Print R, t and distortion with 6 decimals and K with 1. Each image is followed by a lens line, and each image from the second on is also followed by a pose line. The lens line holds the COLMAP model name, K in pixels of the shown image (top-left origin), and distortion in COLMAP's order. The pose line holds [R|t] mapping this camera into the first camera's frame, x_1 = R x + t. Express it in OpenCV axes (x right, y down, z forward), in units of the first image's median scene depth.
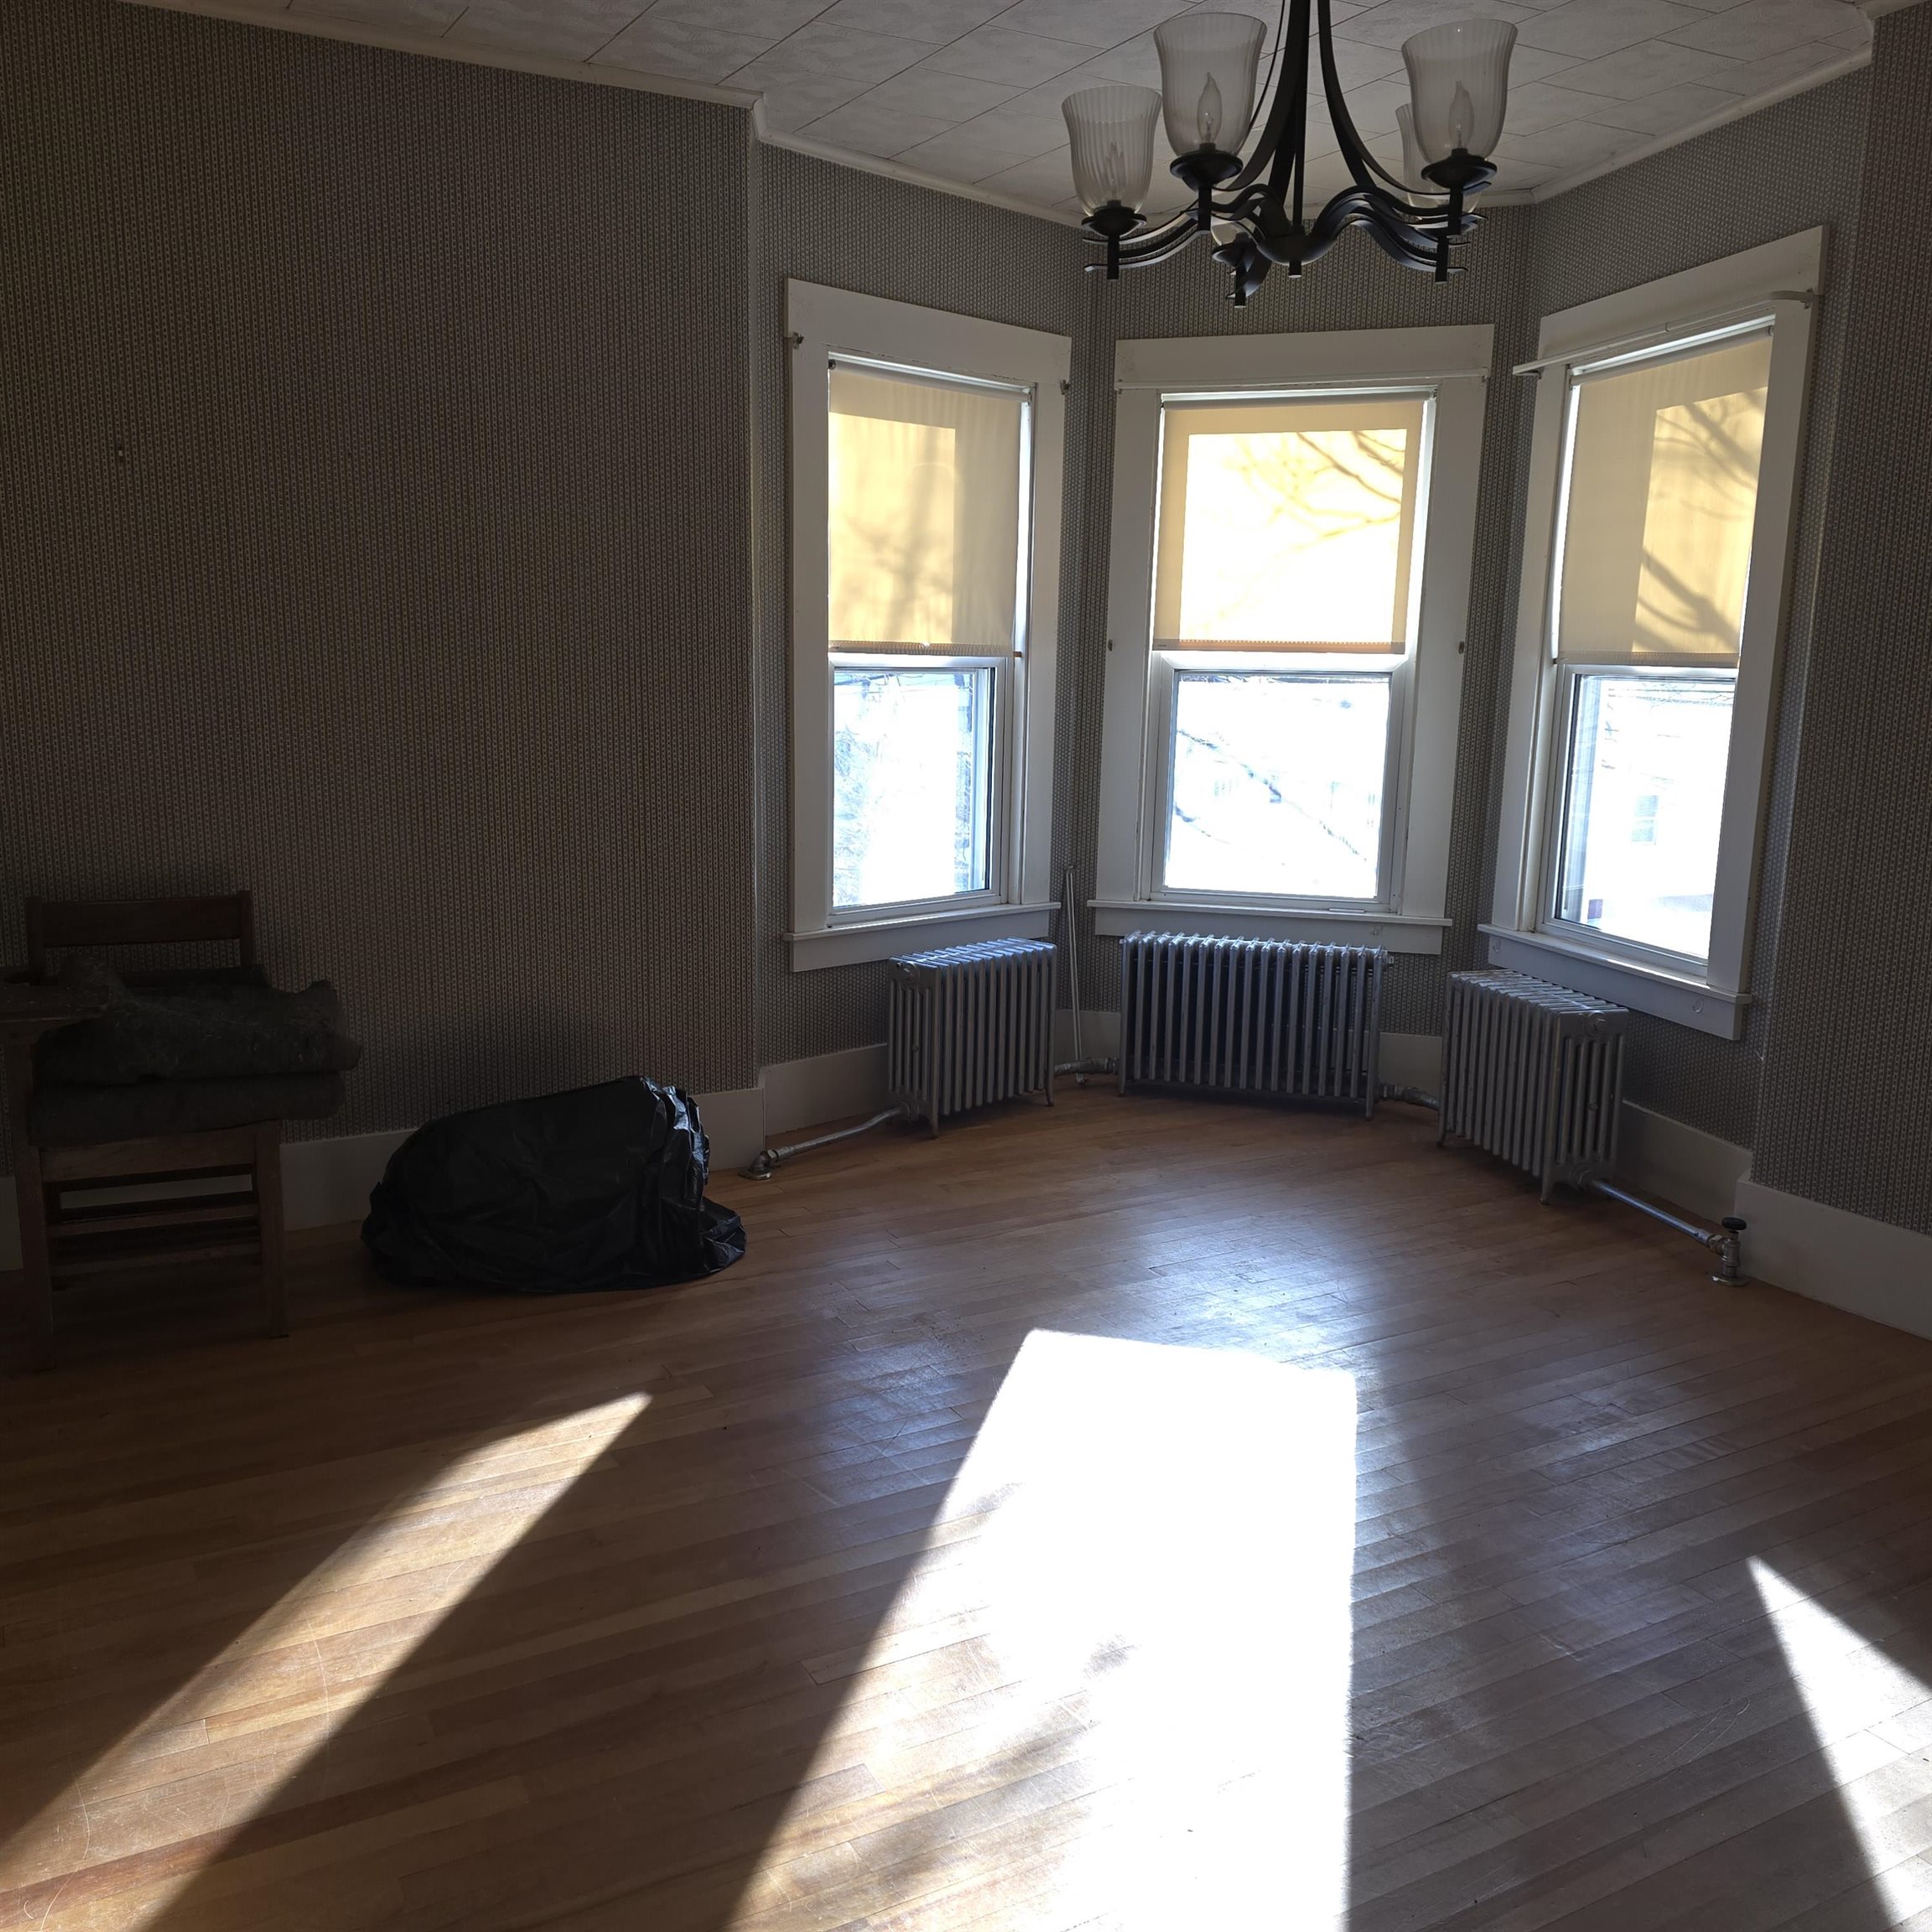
lens RADIAL K [[1727.0, 0, 952.8], [0, 1727.0, 970.3], [0, 0, 1]] dist [0.109890, -0.127344]
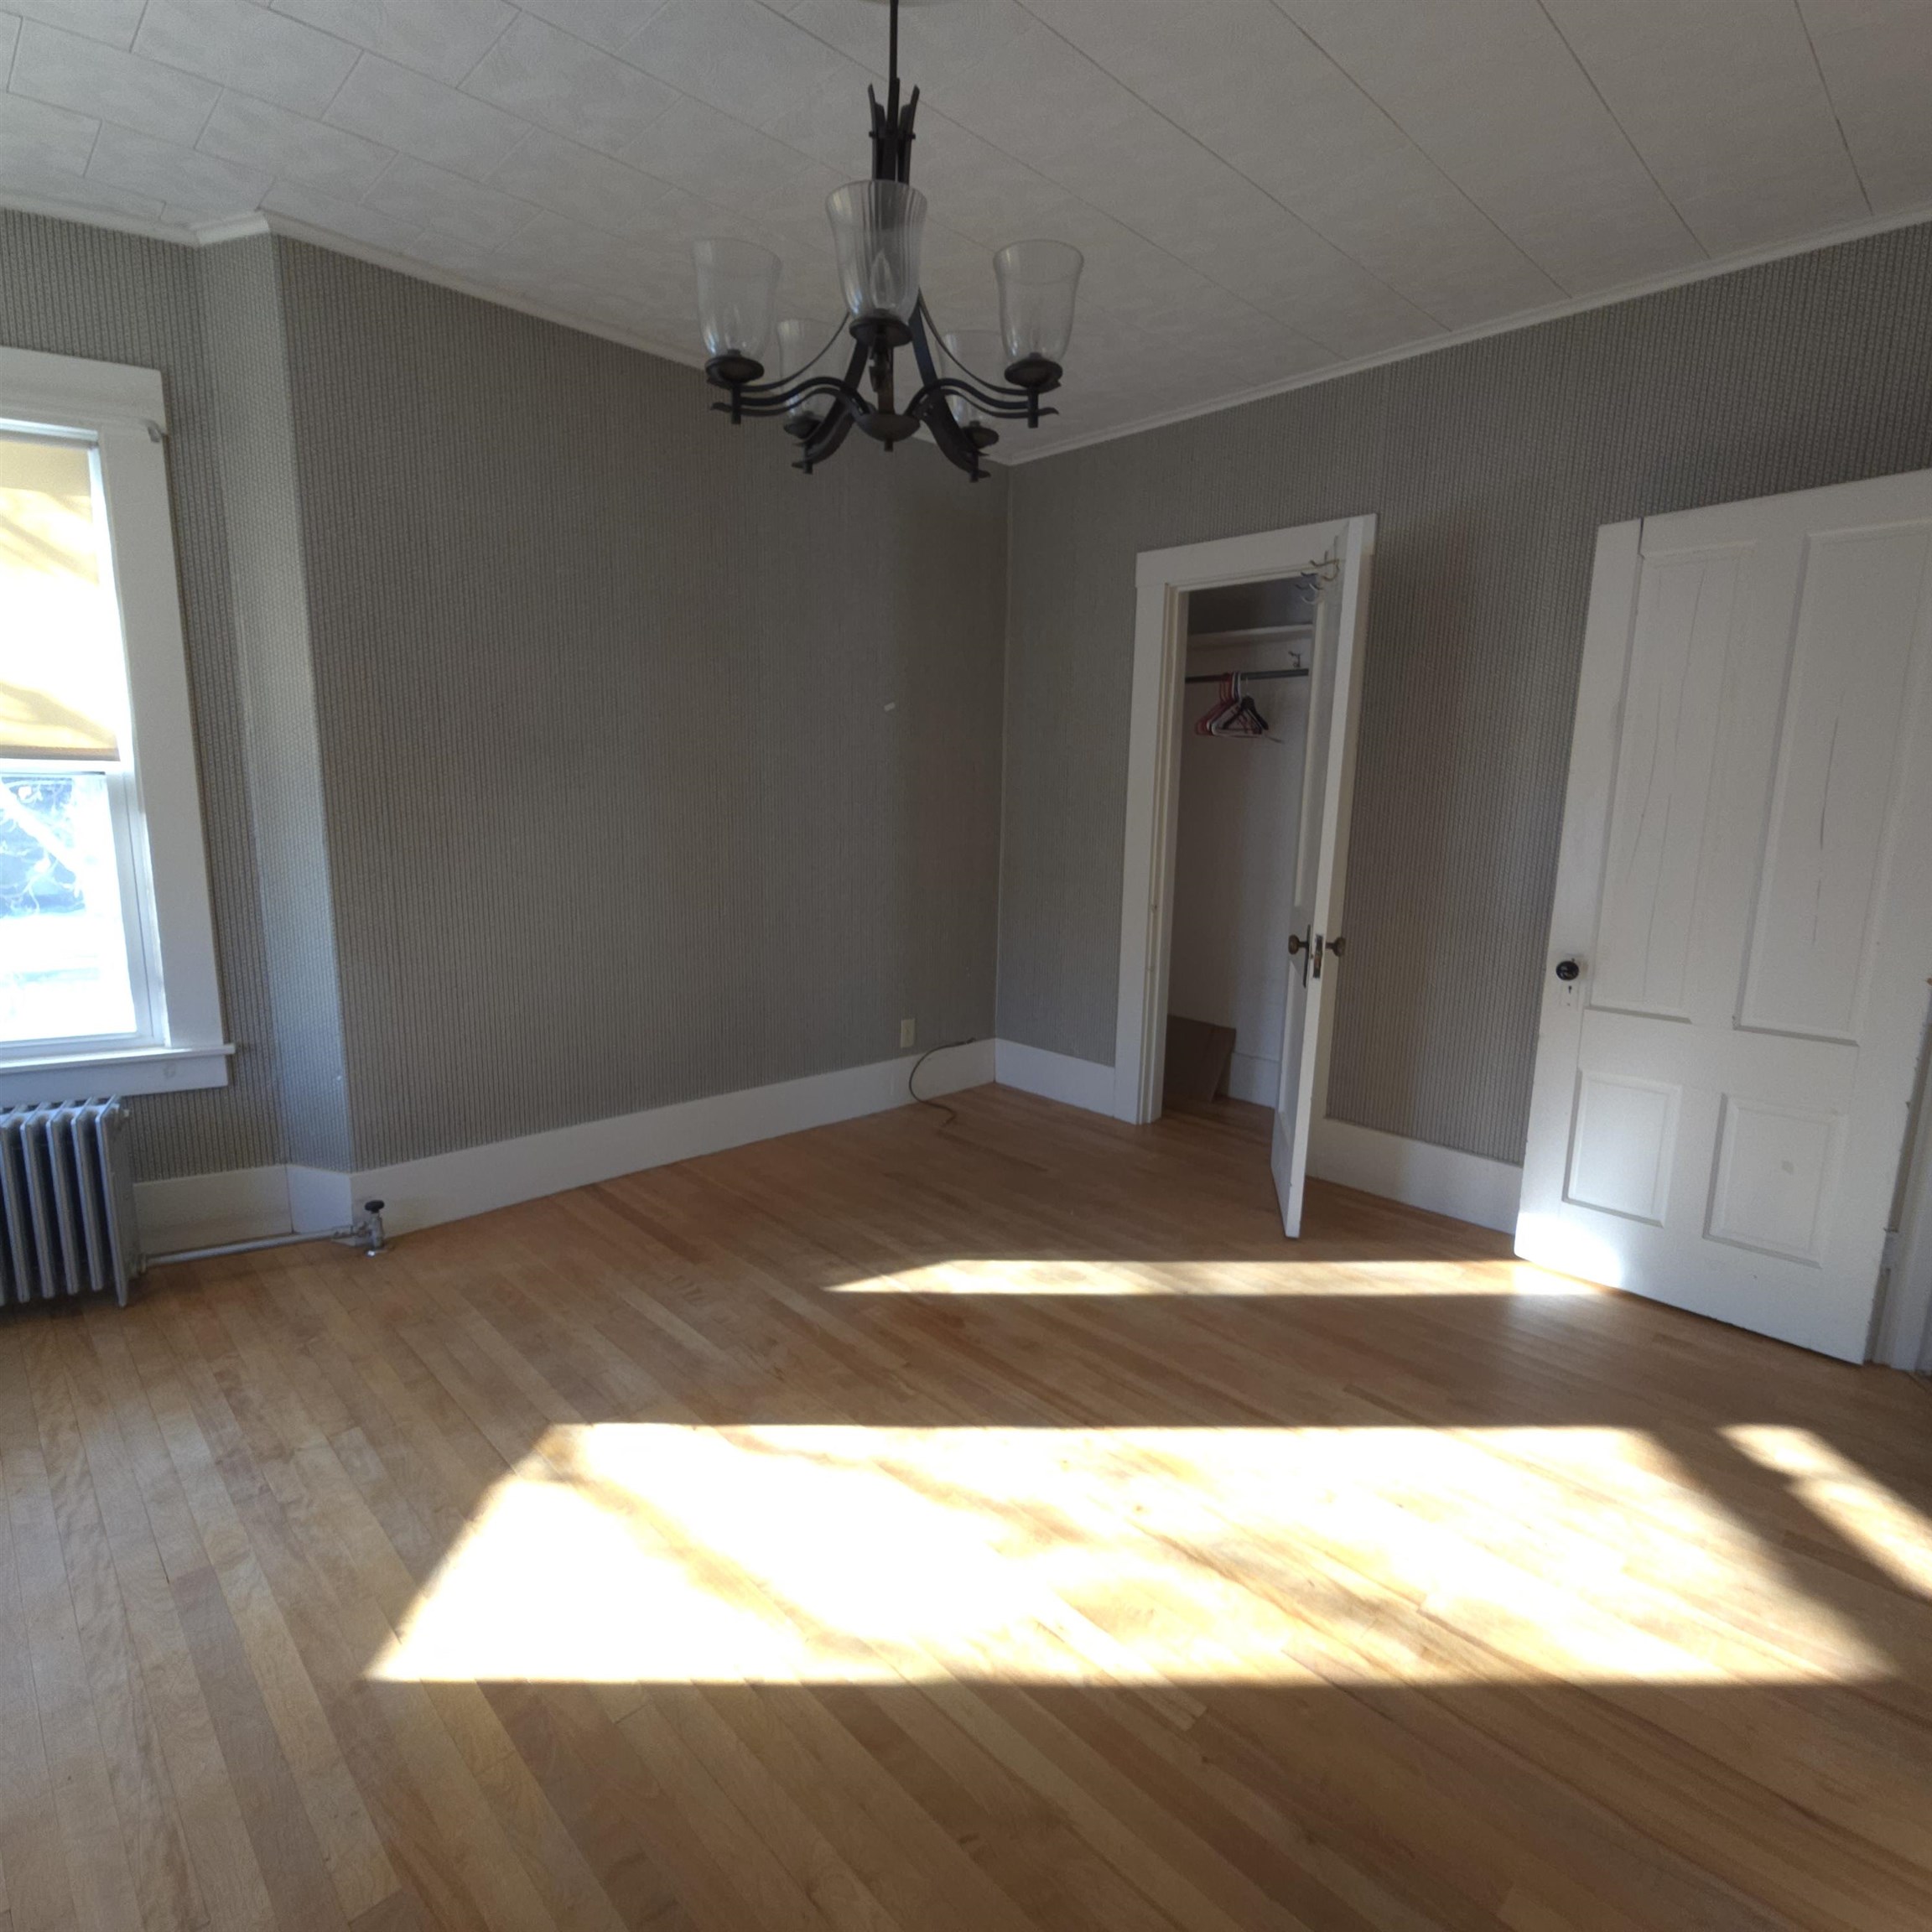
lens RADIAL K [[1066.9, 0, 963.6], [0, 1066.9, 968.6], [0, 0, 1]] dist [0.010025, 0.000312]
pose [[-0.242638, -0.188015, 0.951723, -0.347955], [0.162888, 0.959216, 0.231023, -0.124334], [-0.956344, 0.211079, -0.202117, 0.699597]]
